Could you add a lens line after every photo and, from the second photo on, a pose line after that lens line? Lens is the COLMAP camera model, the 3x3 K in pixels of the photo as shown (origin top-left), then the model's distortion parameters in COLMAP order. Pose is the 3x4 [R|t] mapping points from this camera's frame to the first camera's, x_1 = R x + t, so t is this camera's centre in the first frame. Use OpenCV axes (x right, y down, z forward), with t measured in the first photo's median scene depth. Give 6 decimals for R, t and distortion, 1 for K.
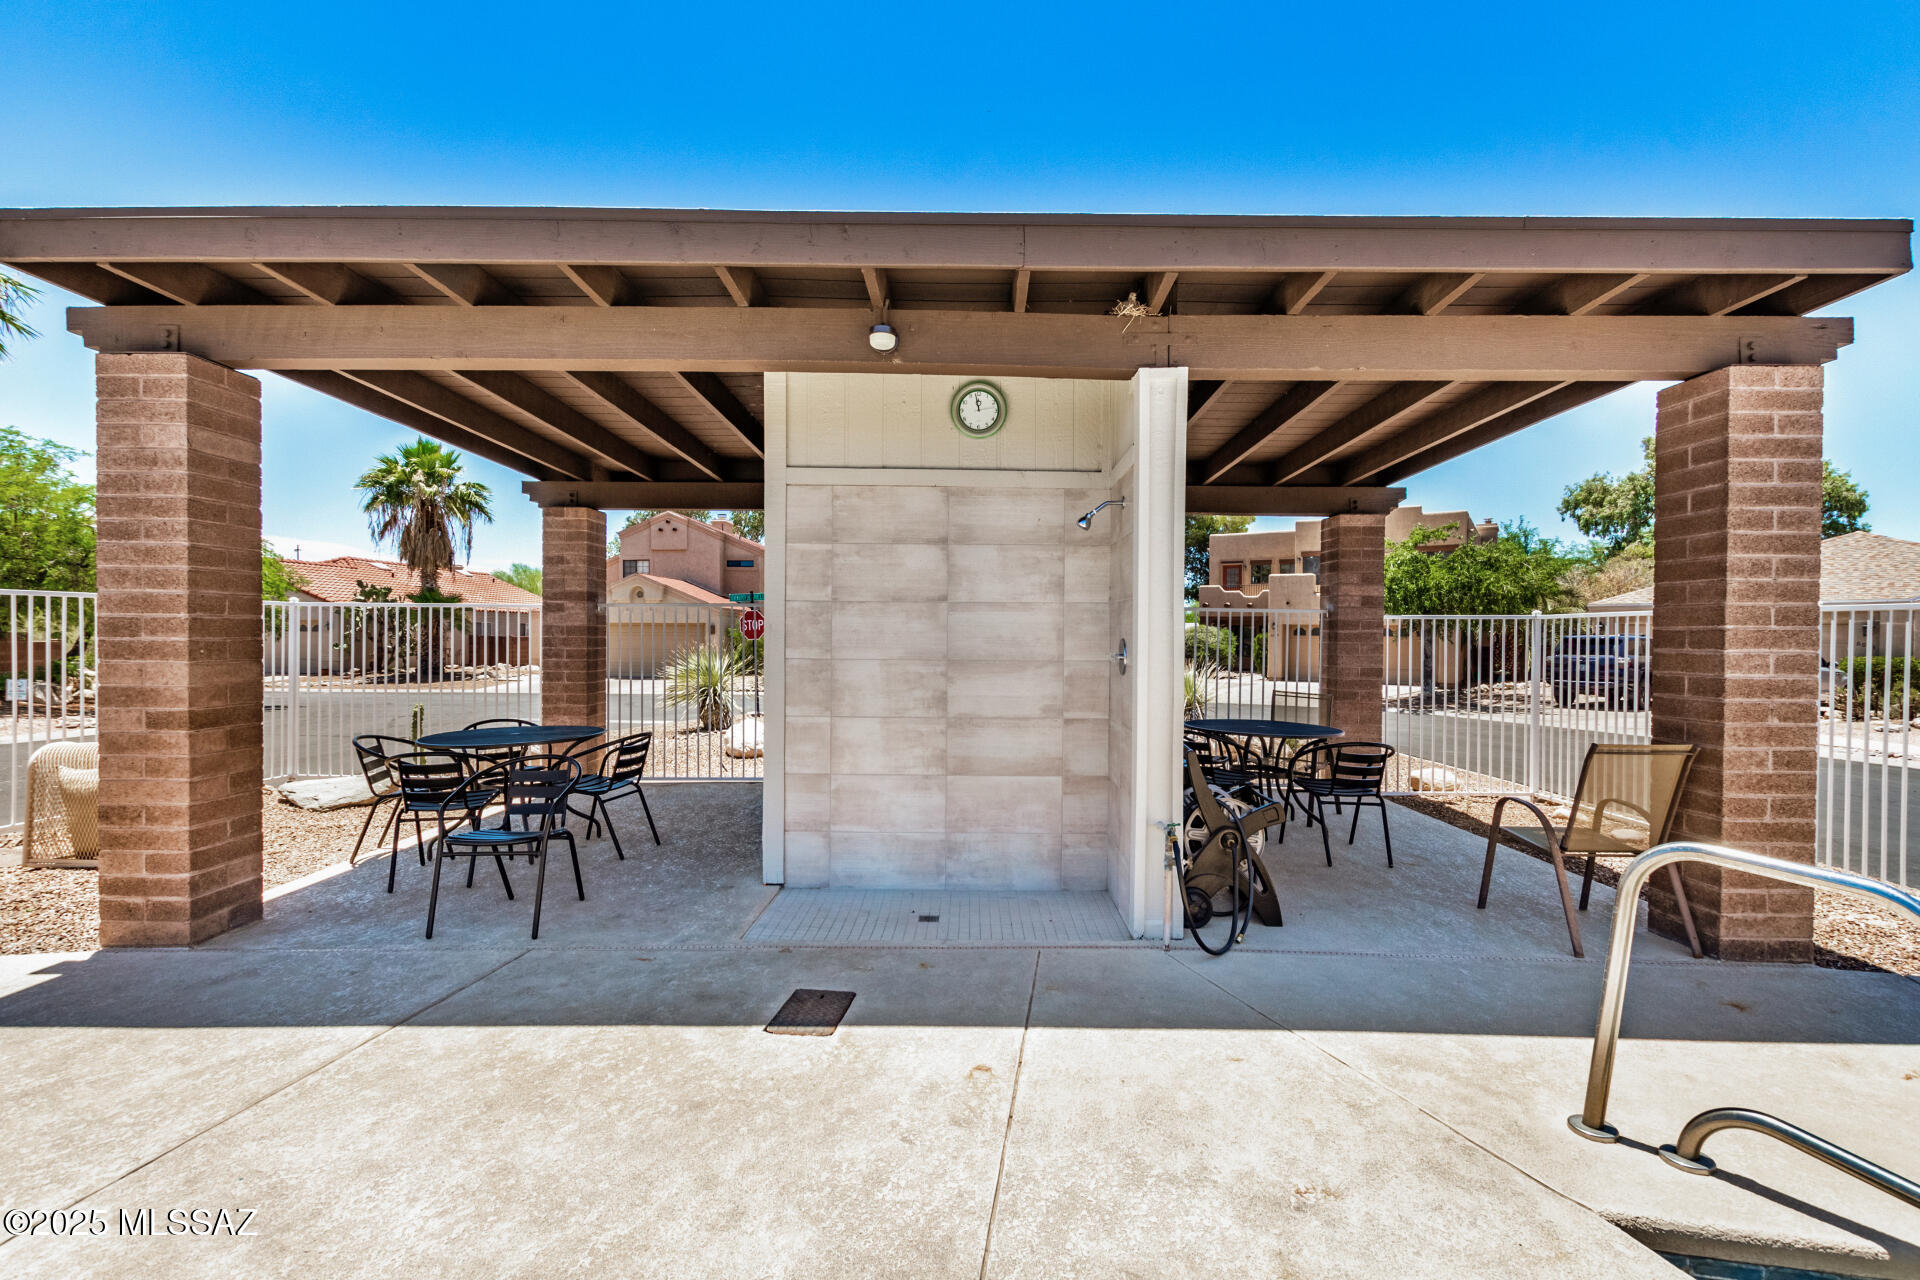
lens RADIAL K [[877.7, 0, 964.3], [0, 877.7, 644.1], [0, 0, 1]] dist [0.004143, -0.000225]
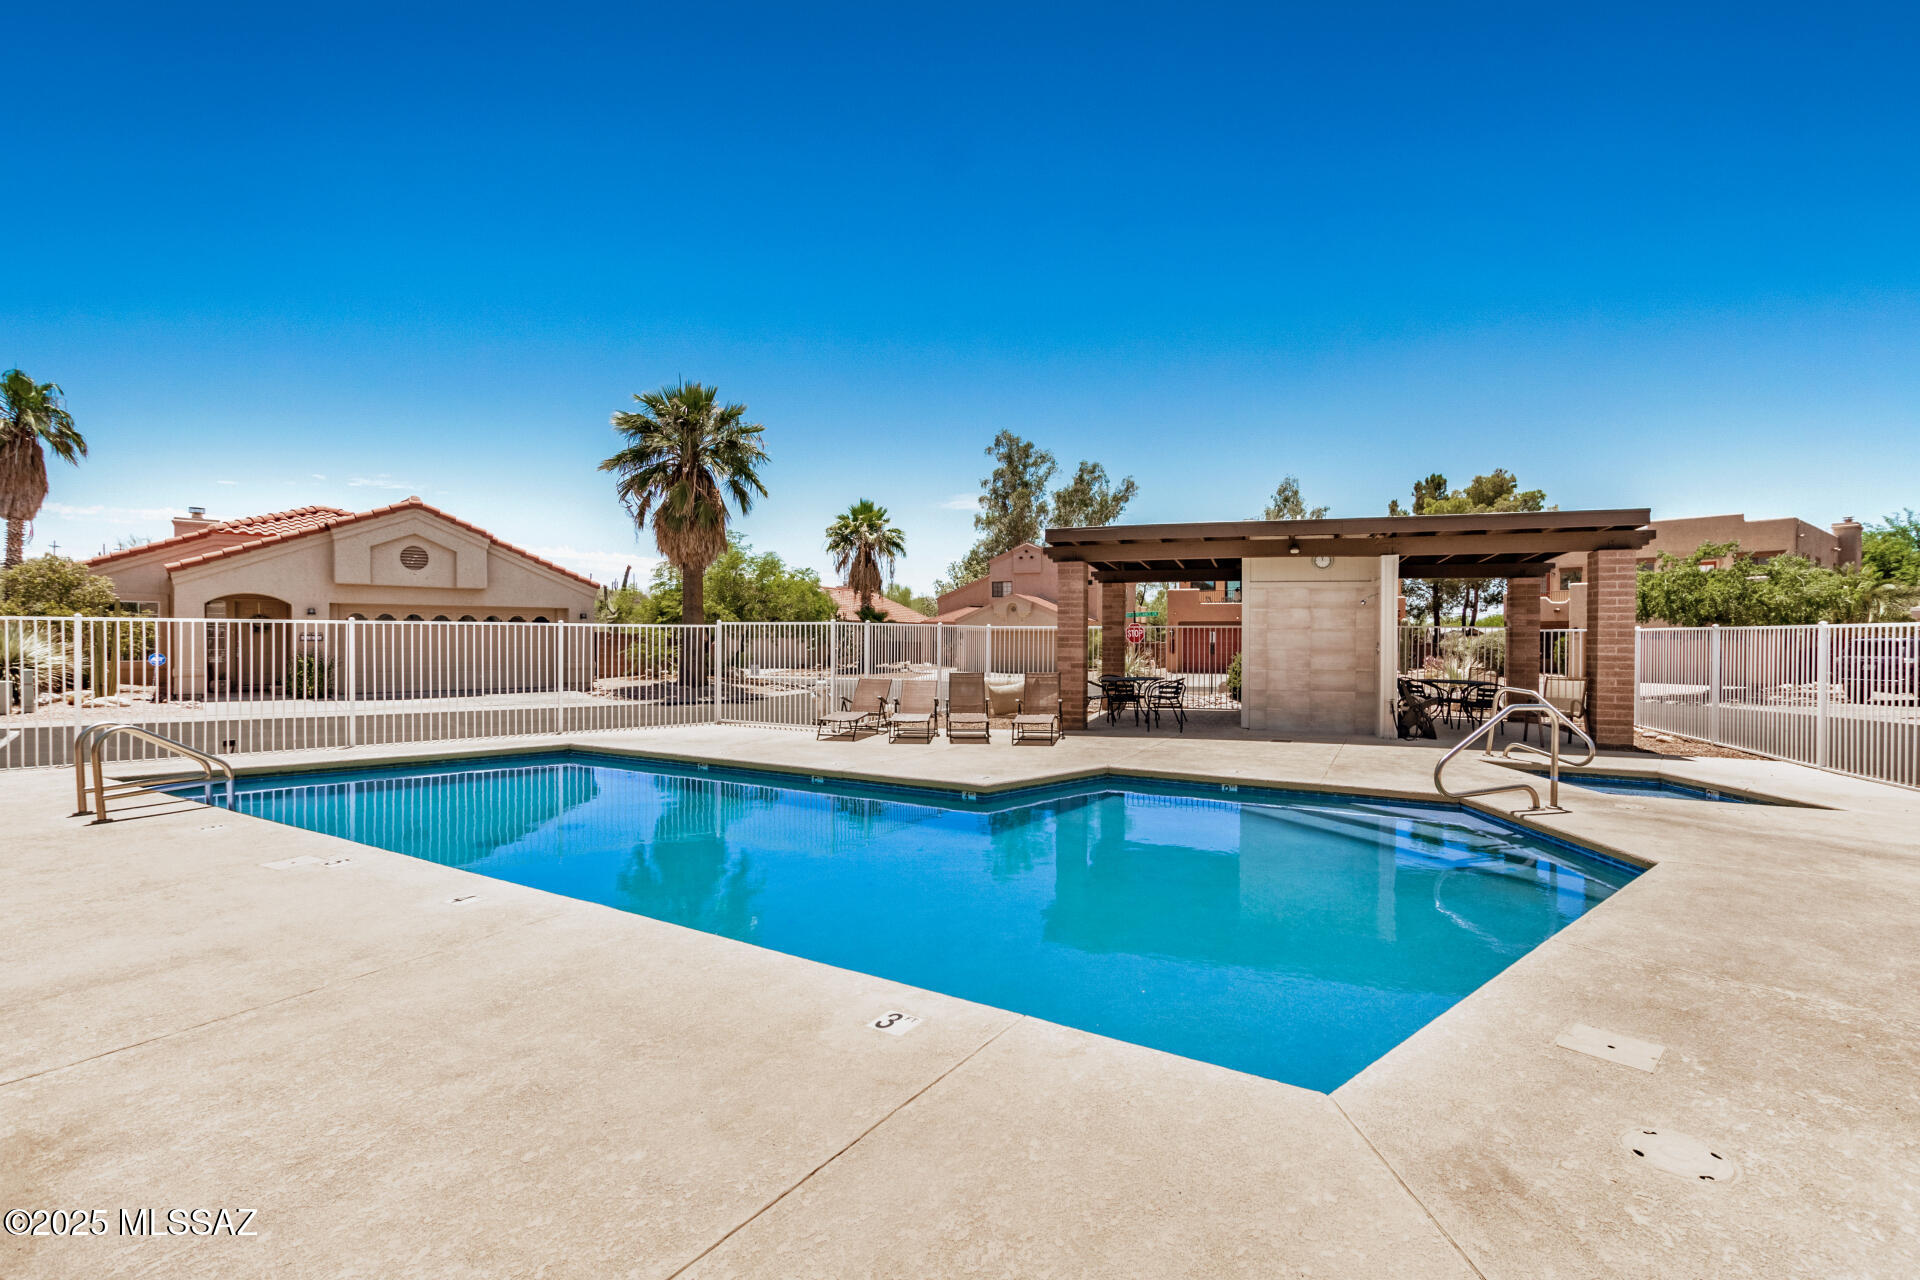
lens RADIAL K [[877.7, 0, 959.3], [0, 877.7, 645.1], [0, 0, 1]] dist [0.004143, -0.000225]
pose [[0.947830, -0.000267, -0.318775, -0.040081], [-0.000861, 0.999994, -0.003398, 0.002968], [0.318774, 0.003495, 0.947824, -0.428293]]
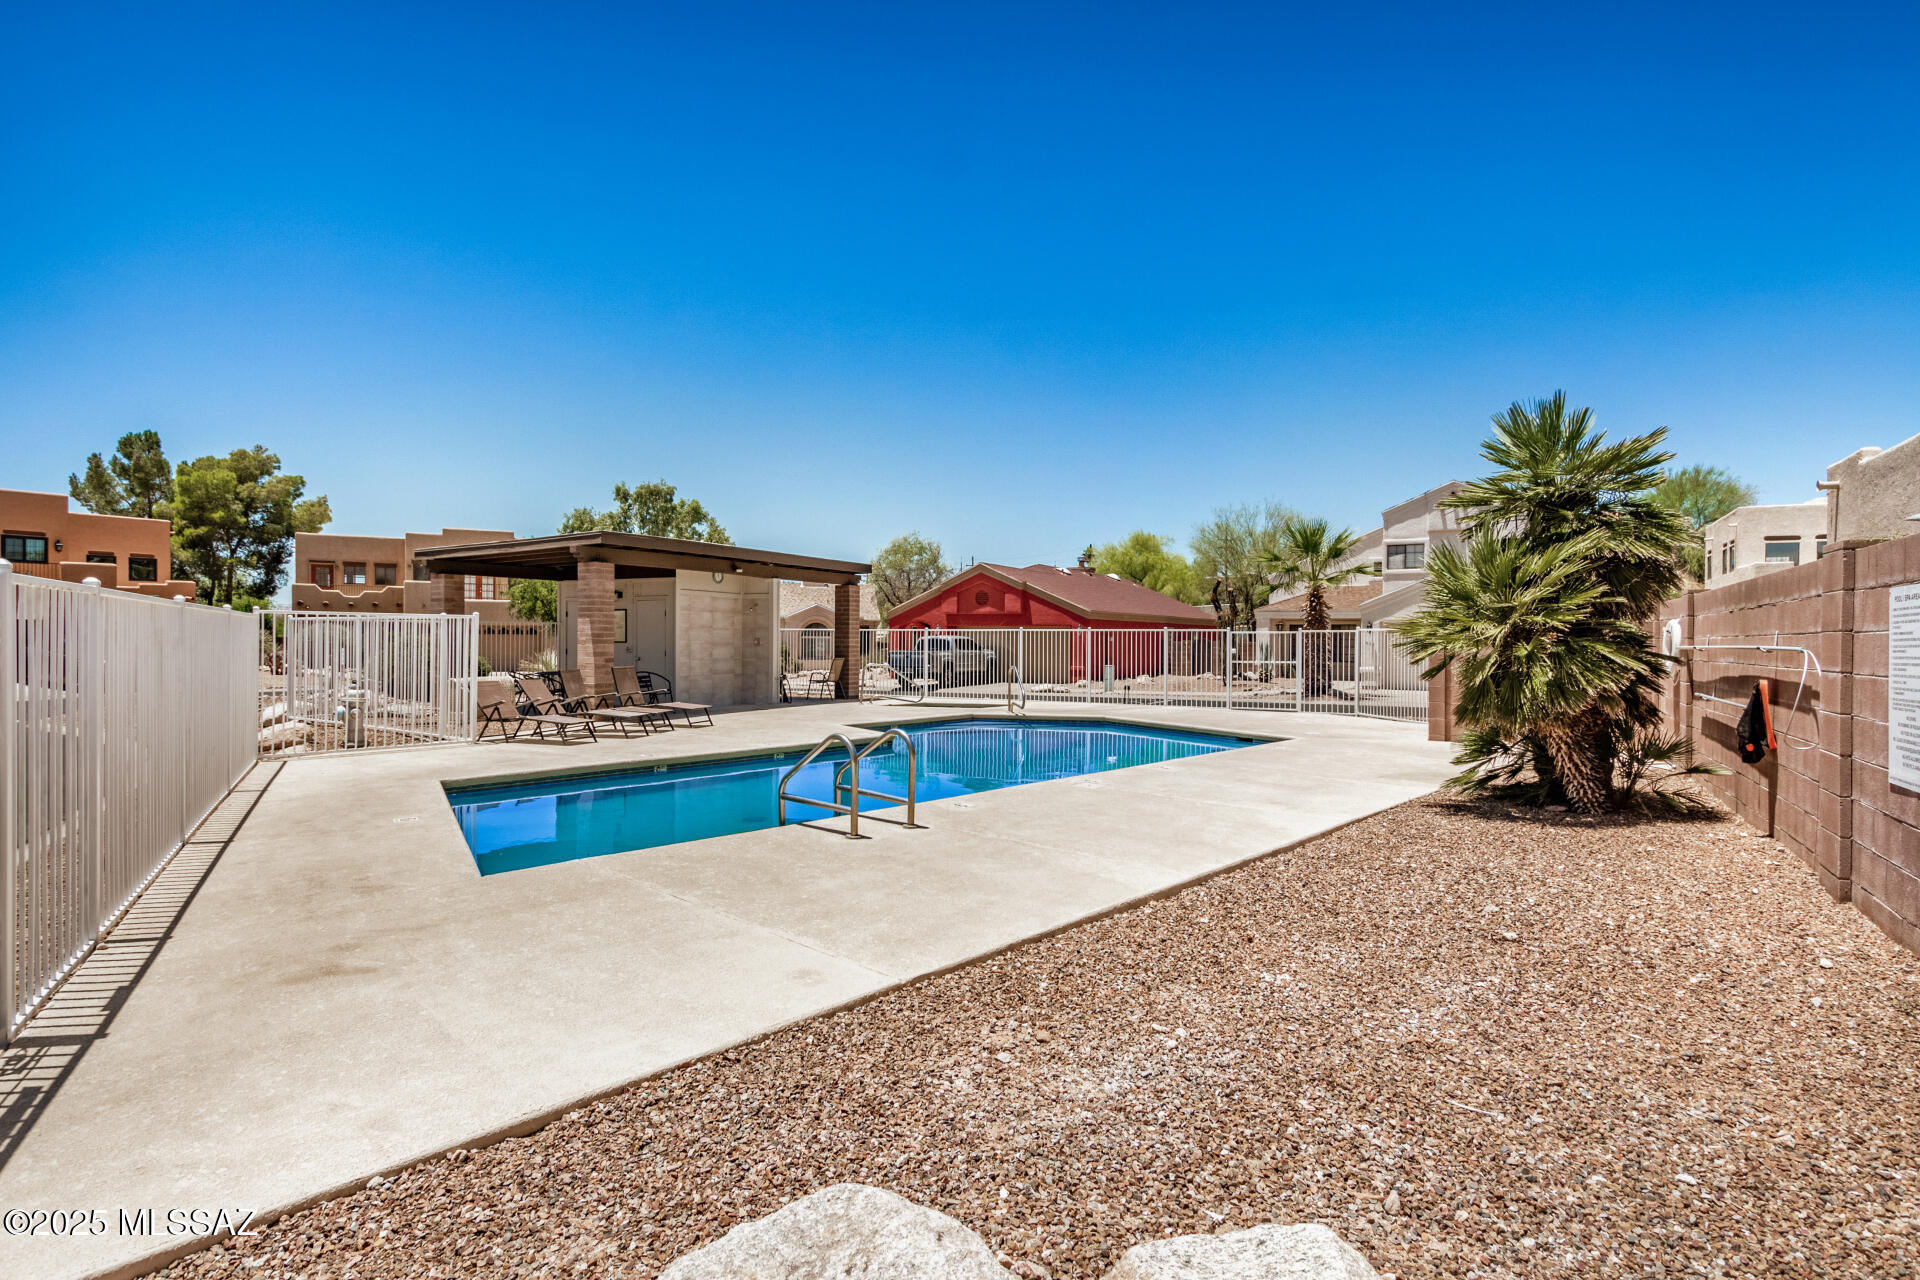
lens RADIAL K [[1002.3, 0, 964.1], [0, 1002.3, 639.5], [0, 0, 1]] dist [0.001854, 0.000117]
pose [[0.474412, -0.004613, 0.880291, -0.682867], [0.005214, 0.999983, 0.002431, -0.000679], [-0.880288, 0.003436, 0.474428, -0.407928]]
